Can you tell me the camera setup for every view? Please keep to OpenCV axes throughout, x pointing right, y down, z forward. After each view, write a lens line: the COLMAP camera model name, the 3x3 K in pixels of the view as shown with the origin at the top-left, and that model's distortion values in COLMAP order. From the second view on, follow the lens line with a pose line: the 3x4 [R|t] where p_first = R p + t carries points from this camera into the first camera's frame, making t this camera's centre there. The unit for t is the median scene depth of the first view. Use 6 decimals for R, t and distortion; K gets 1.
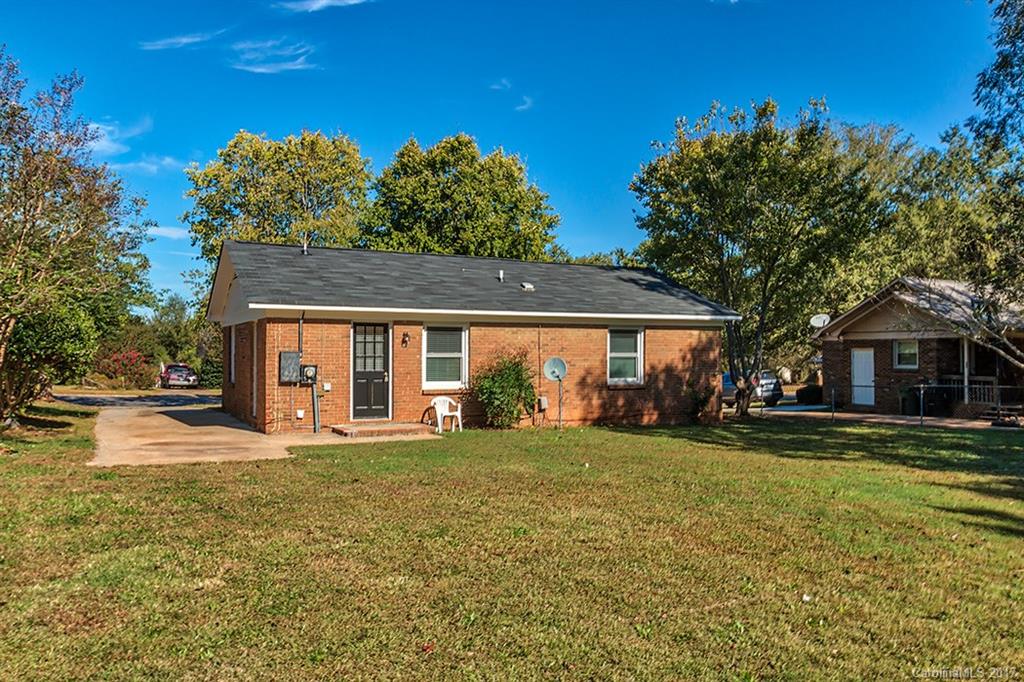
lens RADIAL K [[767.0, 0, 512.1], [0, 767.0, 359.4], [0, 0, 1]] dist [-0.000741, -0.000432]
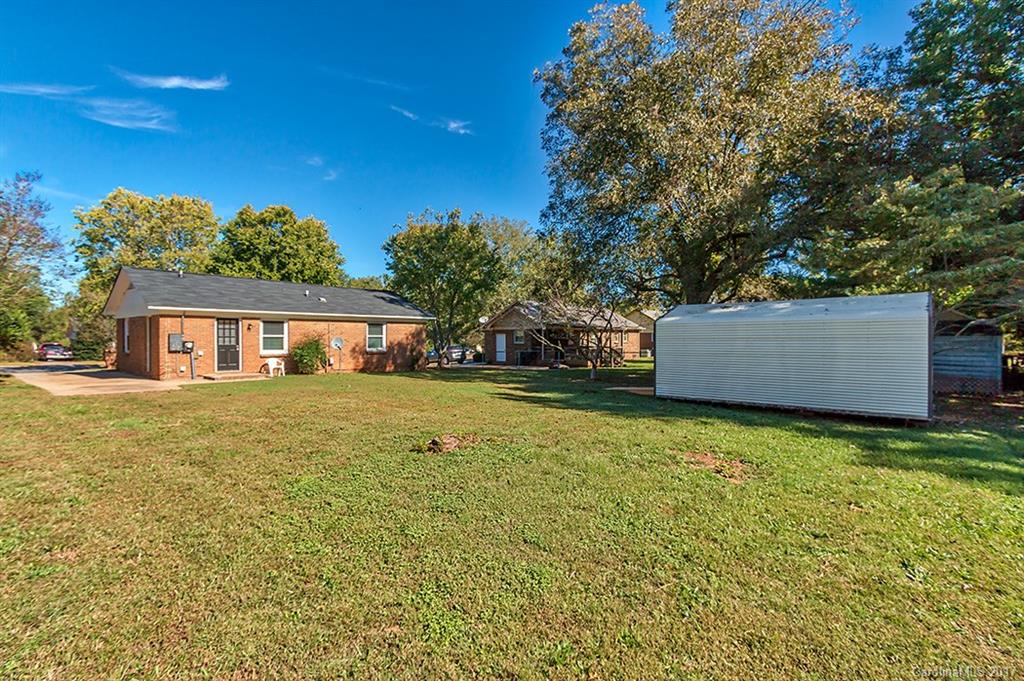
lens RADIAL K [[464.0, 0, 511.2], [0, 464.0, 345.0], [0, 0, 1]] dist [0.010028, 0.000547]
pose [[0.925021, -0.005582, 0.379874, 0.014760], [0.002034, 0.999950, 0.009741, 0.005729], [-0.379910, -0.008238, 0.924987, -0.236868]]
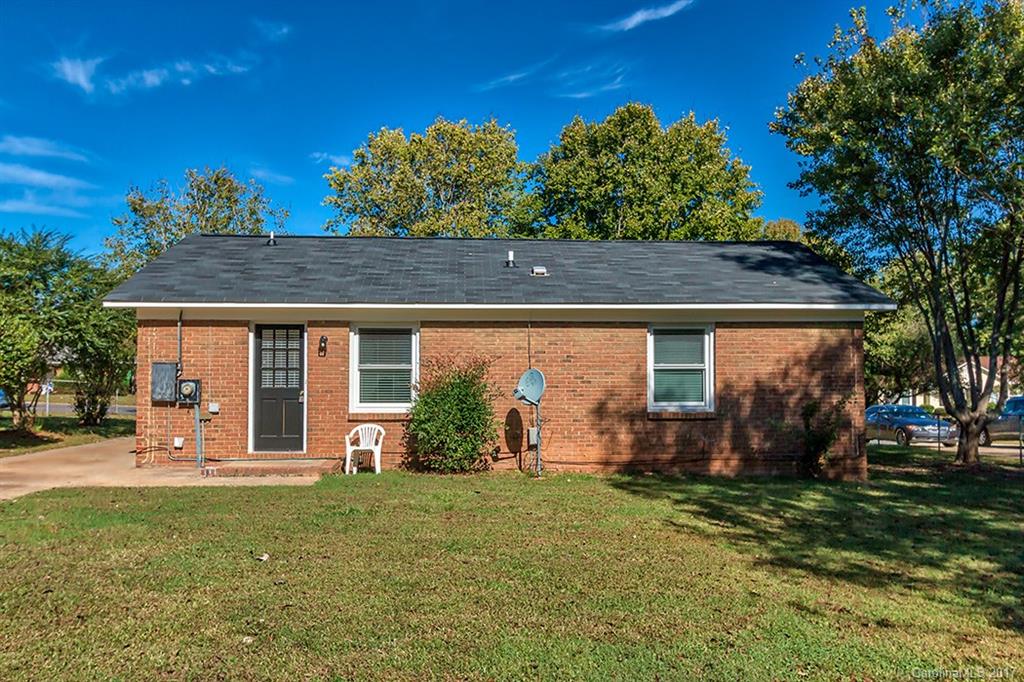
lens RADIAL K [[767.0, 0, 512.1], [0, 767.0, 359.4], [0, 0, 1]] dist [-0.000741, -0.000432]
pose [[0.914360, -0.003706, -0.404886, 0.286767], [-0.002621, 0.999883, -0.015072, -0.001929], [0.404894, 0.014842, 0.914243, 0.344187]]
